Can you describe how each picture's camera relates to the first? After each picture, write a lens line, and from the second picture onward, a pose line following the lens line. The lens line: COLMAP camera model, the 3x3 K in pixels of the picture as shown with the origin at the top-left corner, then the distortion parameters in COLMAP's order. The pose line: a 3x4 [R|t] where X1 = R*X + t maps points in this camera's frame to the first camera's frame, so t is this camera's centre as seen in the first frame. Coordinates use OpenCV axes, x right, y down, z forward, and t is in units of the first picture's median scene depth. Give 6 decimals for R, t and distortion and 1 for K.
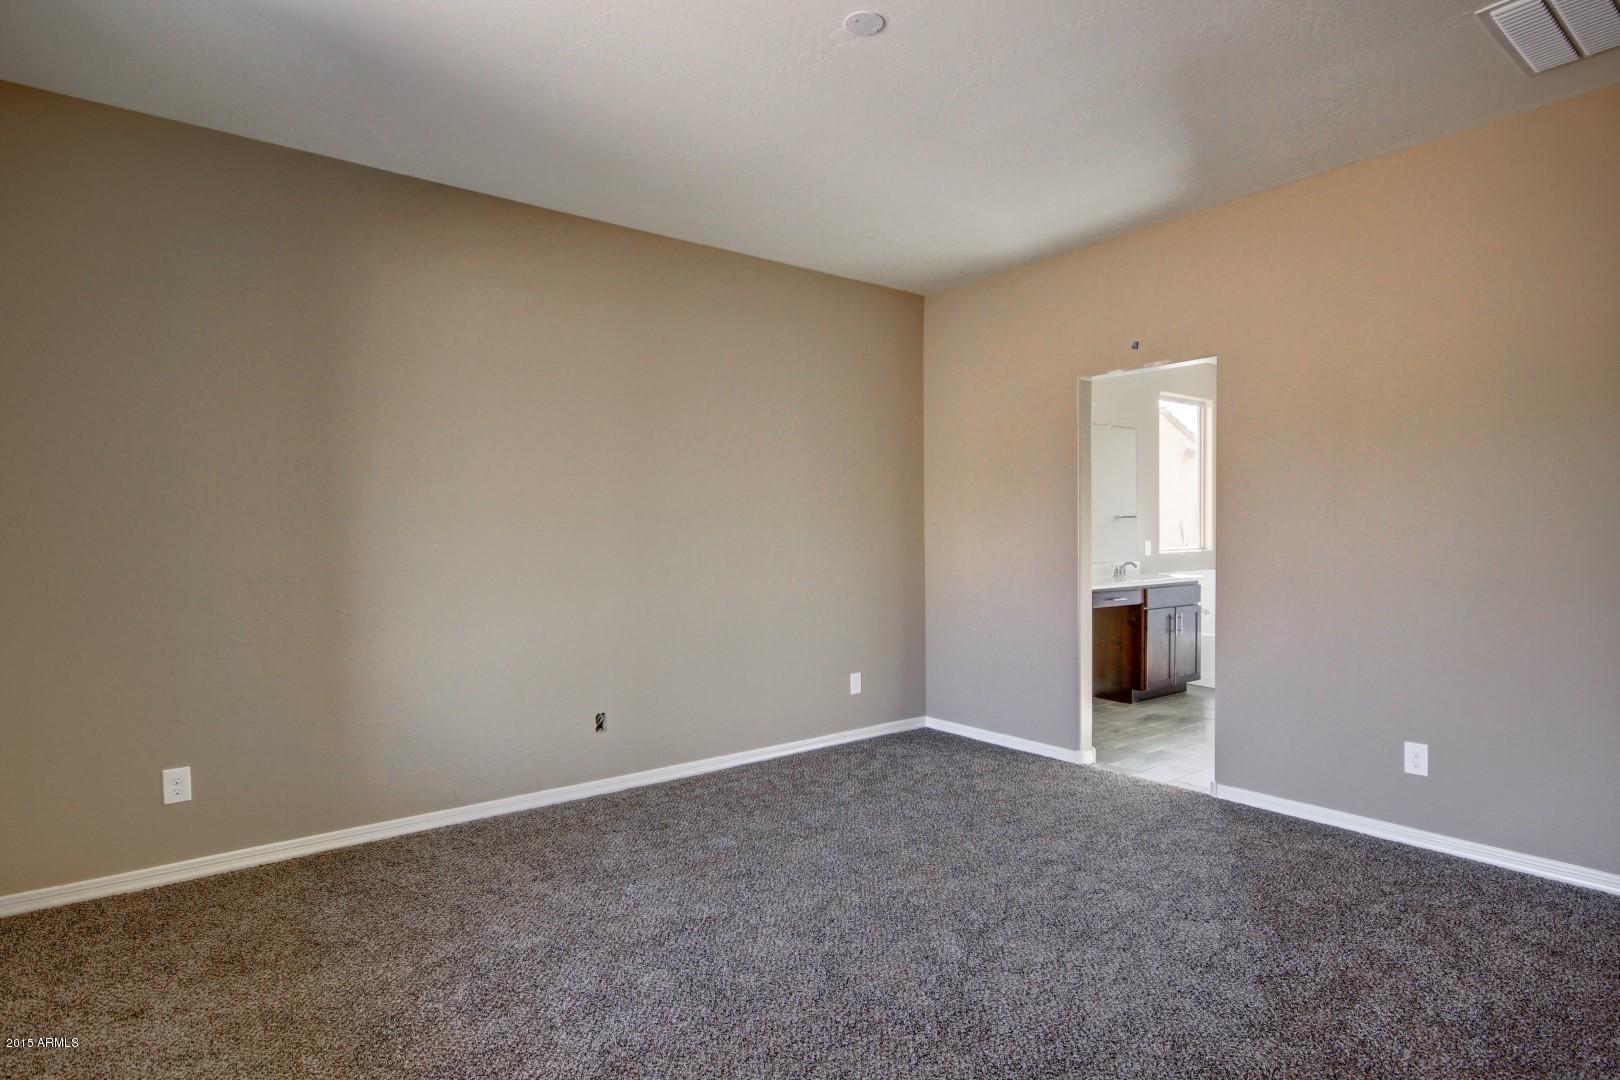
lens RADIAL K [[860.8, 0, 820.5], [0, 860.8, 541.3], [0, 0, 1]] dist [-0.005238, 0.004867]
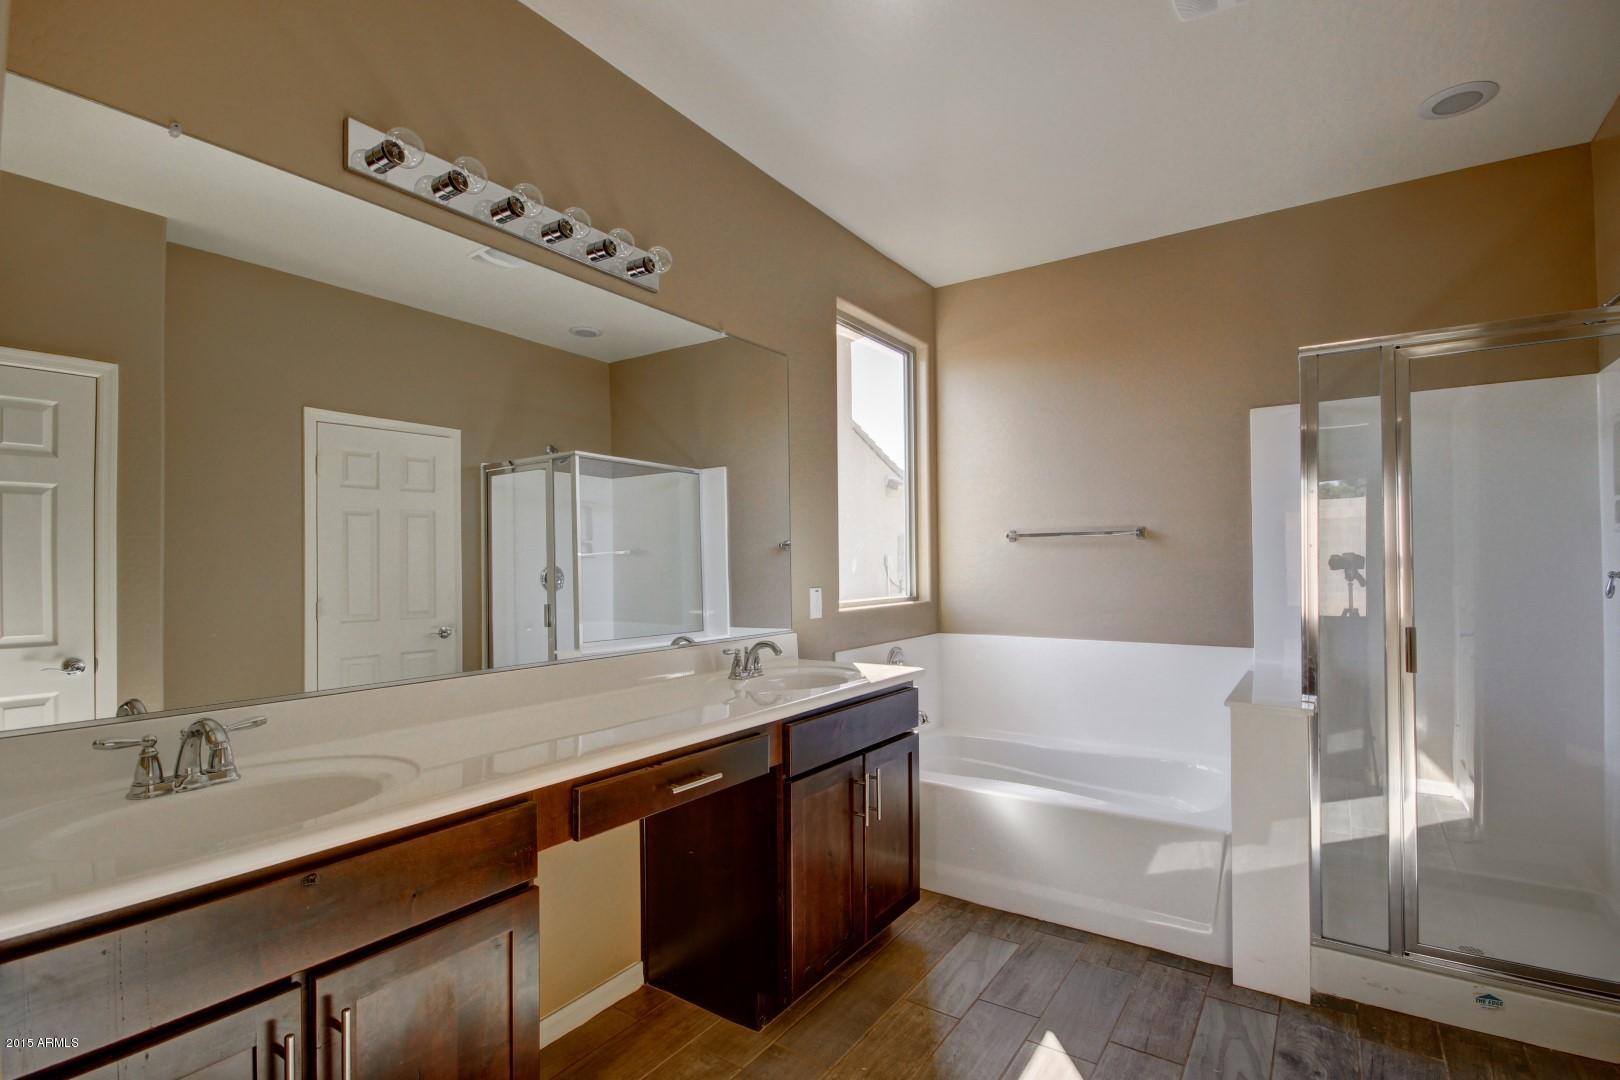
lens RADIAL K [[764.7, 0, 818.7], [0, 764.7, 542.6], [0, 0, 1]] dist [-0.004156, -0.006774]
pose [[0.953675, 0.002572, 0.300828, 0.267934], [0.010128, 0.999122, -0.040648, -0.009685], [-0.300669, 0.041812, 0.952812, 0.621119]]
